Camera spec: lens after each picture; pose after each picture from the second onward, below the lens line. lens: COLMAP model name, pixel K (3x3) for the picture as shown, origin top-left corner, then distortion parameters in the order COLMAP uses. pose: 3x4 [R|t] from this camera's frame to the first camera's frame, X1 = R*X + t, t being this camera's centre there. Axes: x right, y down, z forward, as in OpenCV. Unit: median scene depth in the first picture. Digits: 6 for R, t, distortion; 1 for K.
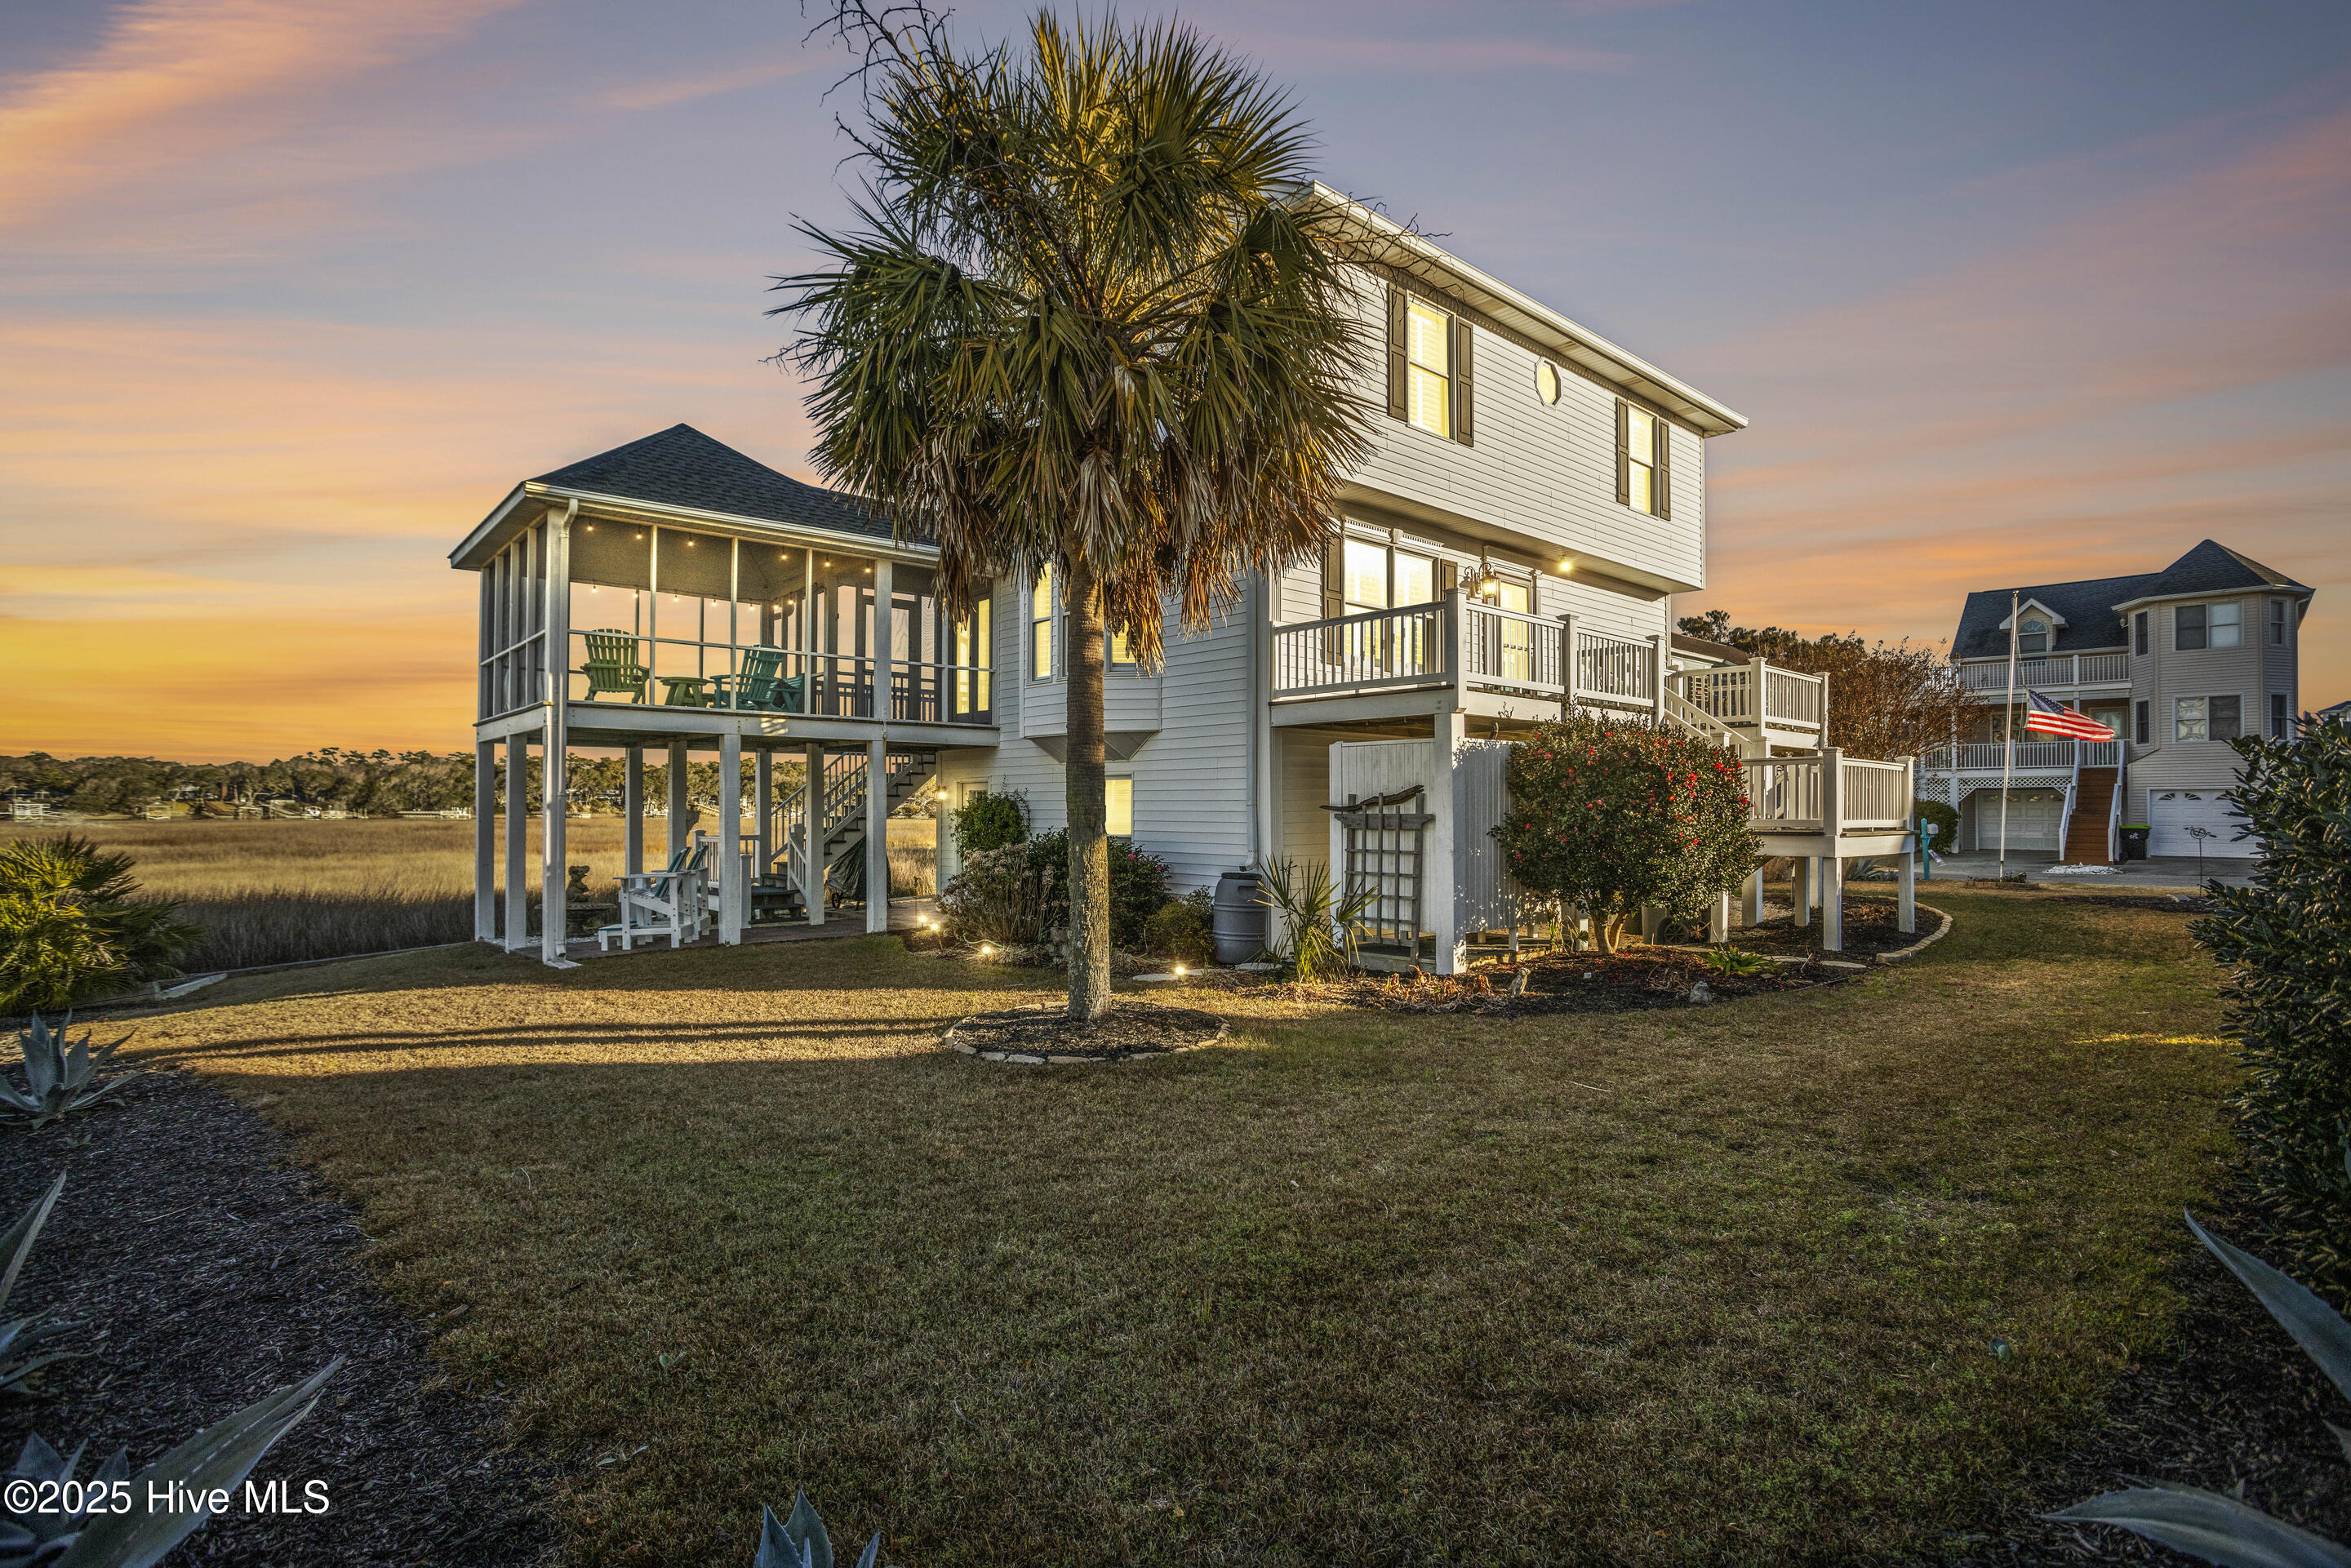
lens RADIAL K [[1136.4, 0, 1199.5], [0, 1136.4, 800.9], [0, 0, 1]] dist [-0.000710, 0.002406]
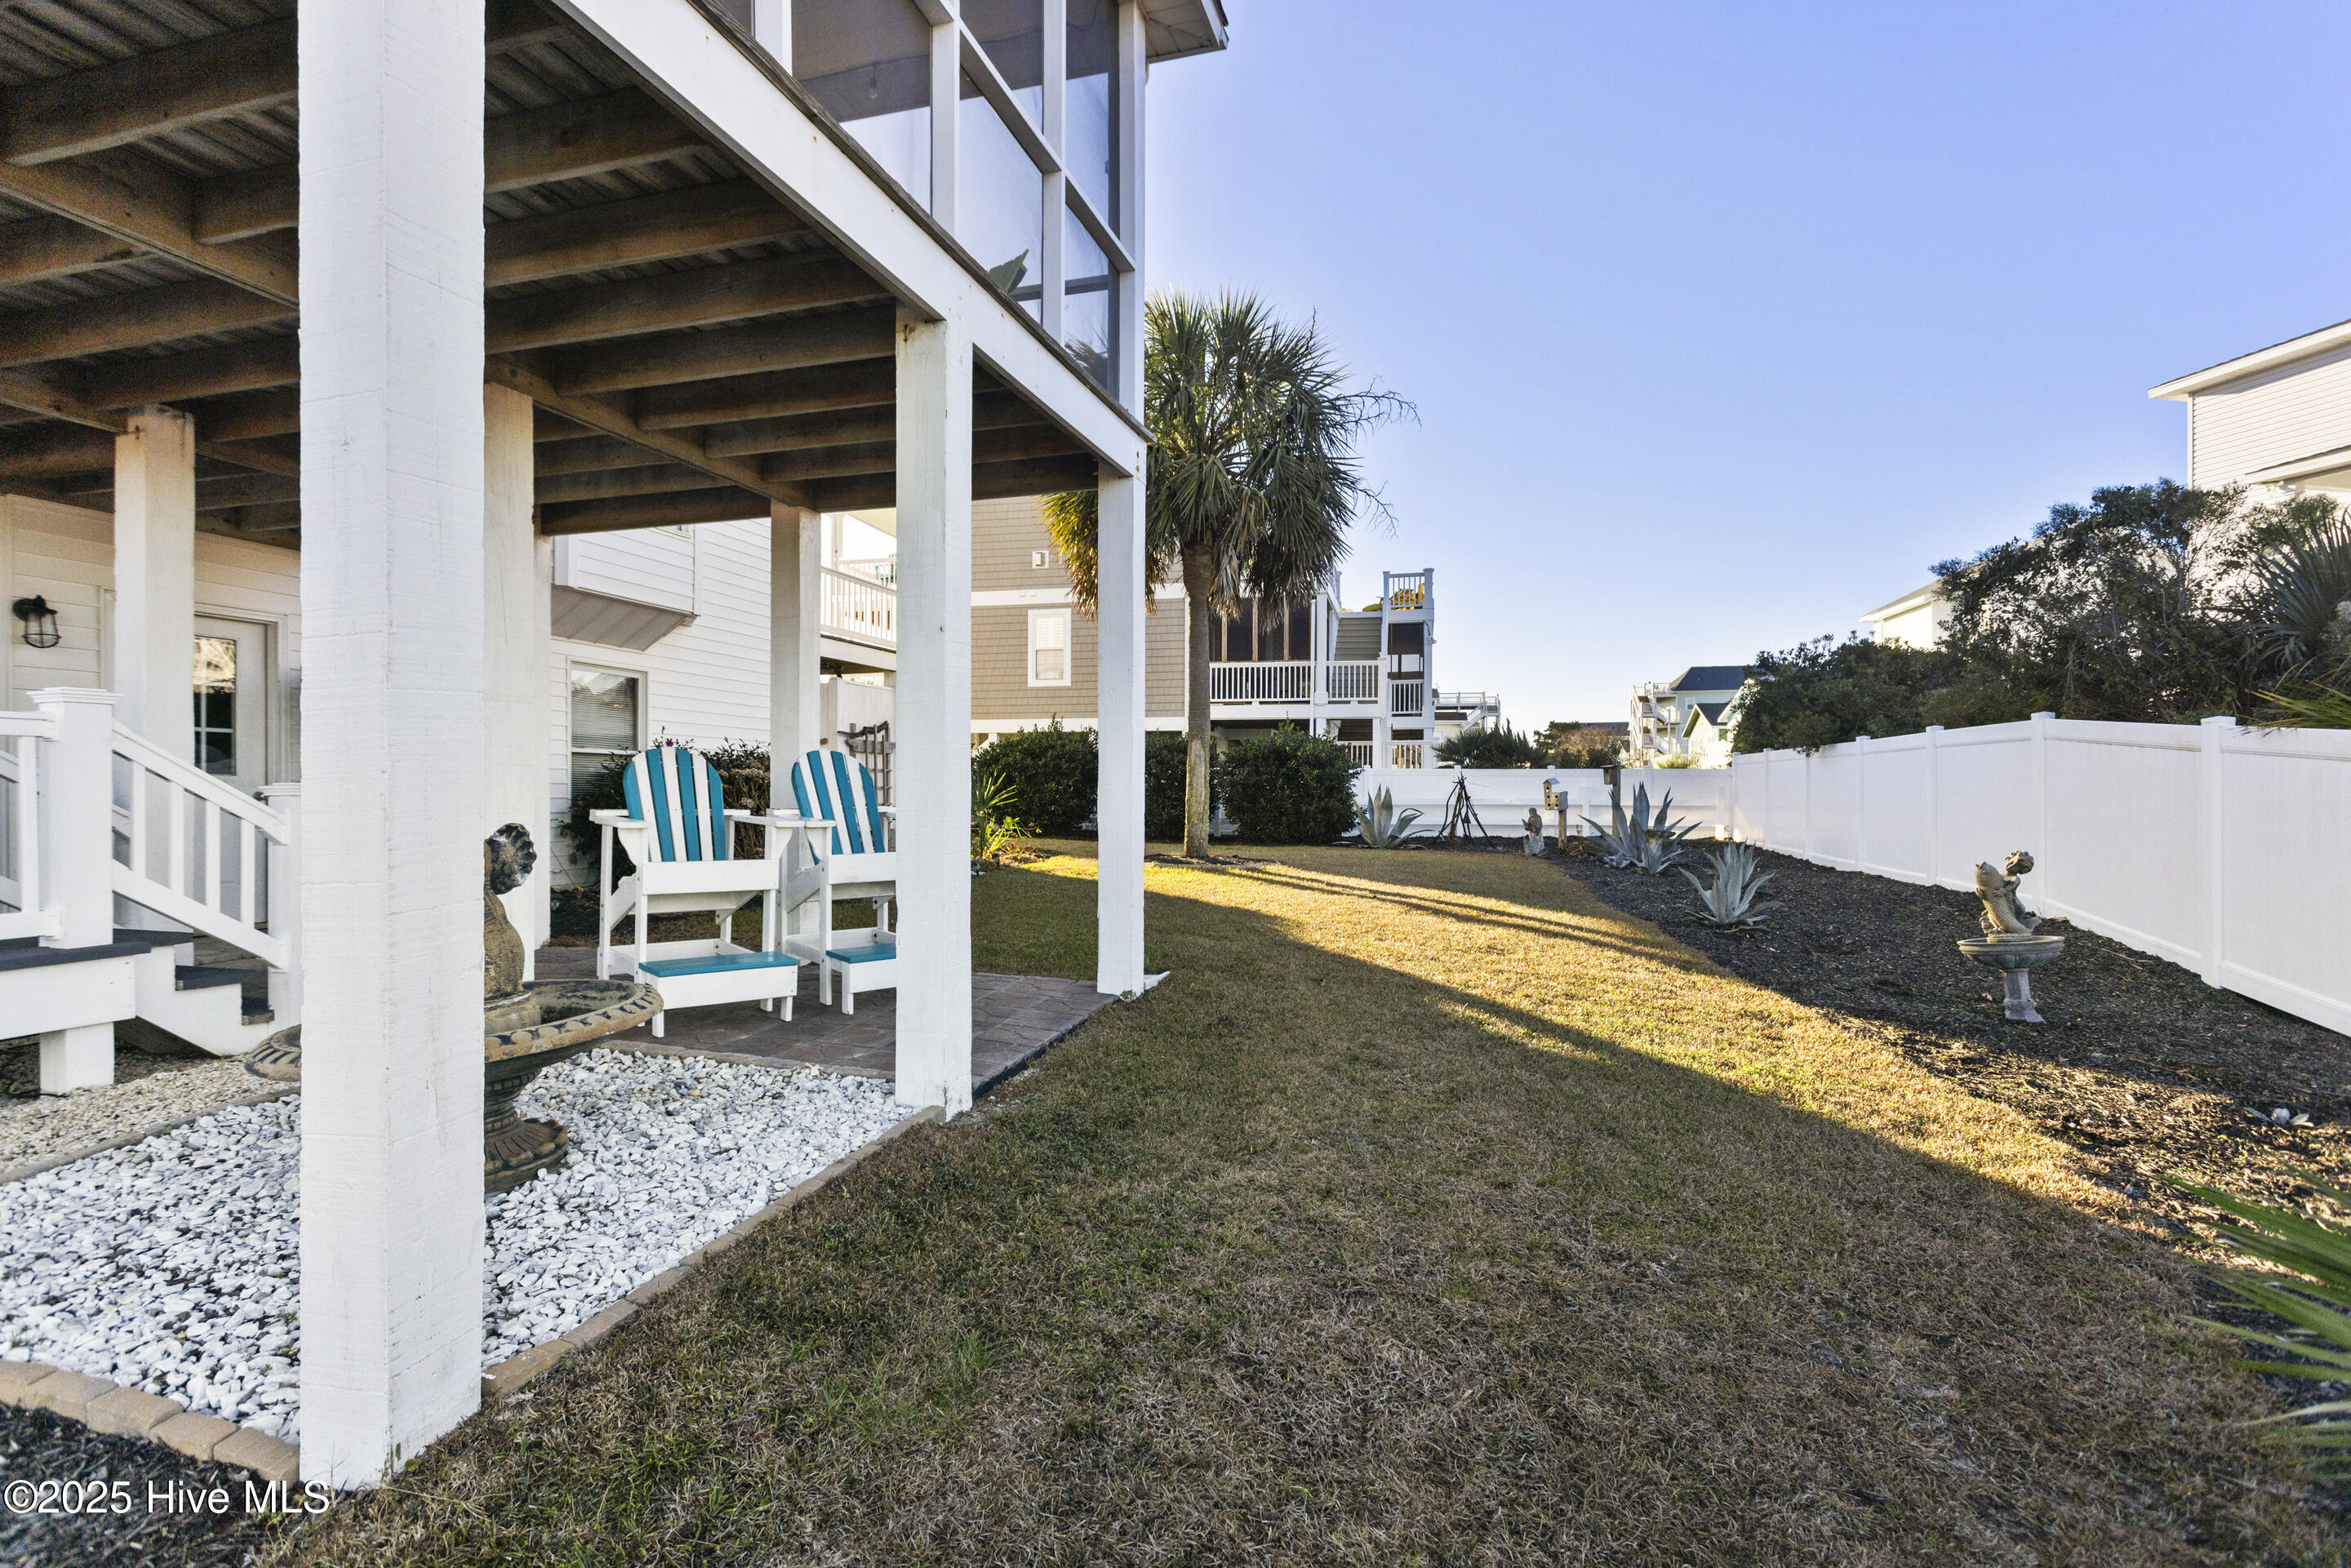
lens RADIAL K [[1136.4, 0, 1185.1], [0, 1136.4, 788.9], [0, 0, 1]] dist [-0.000710, 0.002406]
pose [[-0.534489, -0.001696, 0.845174, -0.988889], [-0.008681, 0.999956, -0.003483, 0.060094], [-0.845131, -0.009199, -0.534480, 1.244577]]
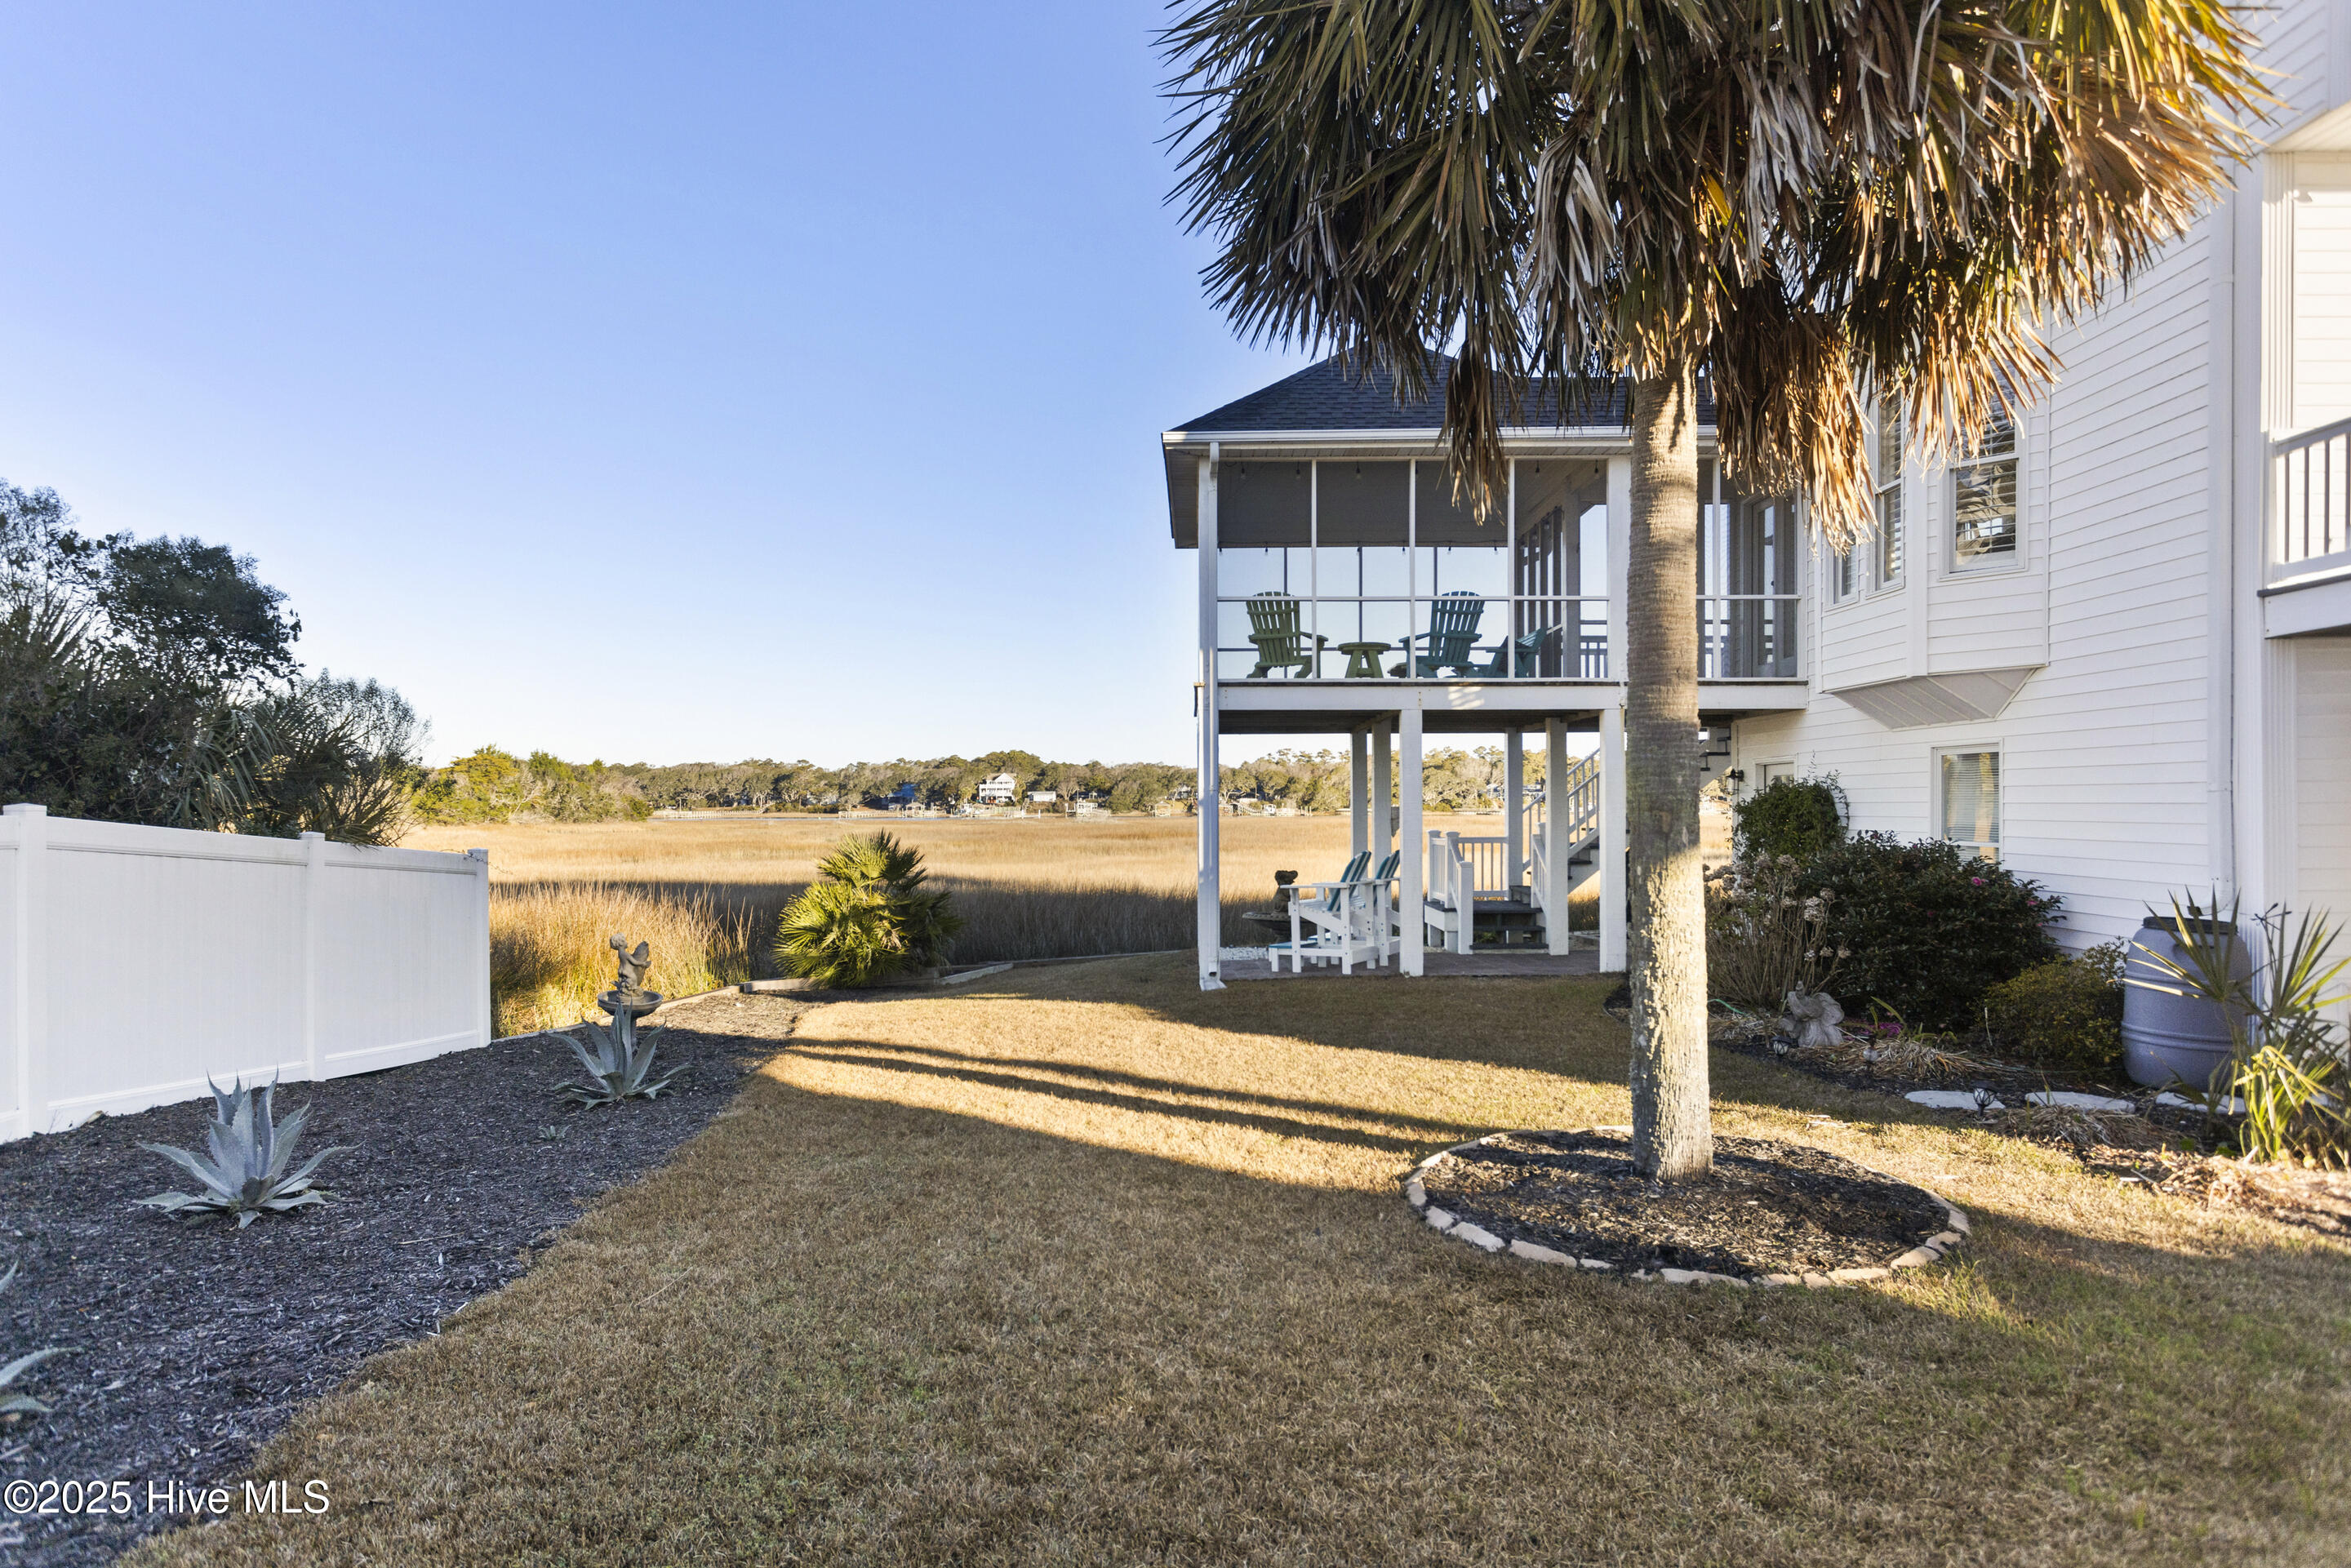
lens RADIAL K [[1338.9, 0, 1181.8], [0, 1338.9, 818.5], [0, 0, 1]] dist [-0.003152, -0.000784]
pose [[0.739513, 0.001997, -0.673140, 0.107009], [0.009699, 0.999860, 0.013622, 0.002927], [0.673073, -0.016602, 0.739390, 0.225352]]
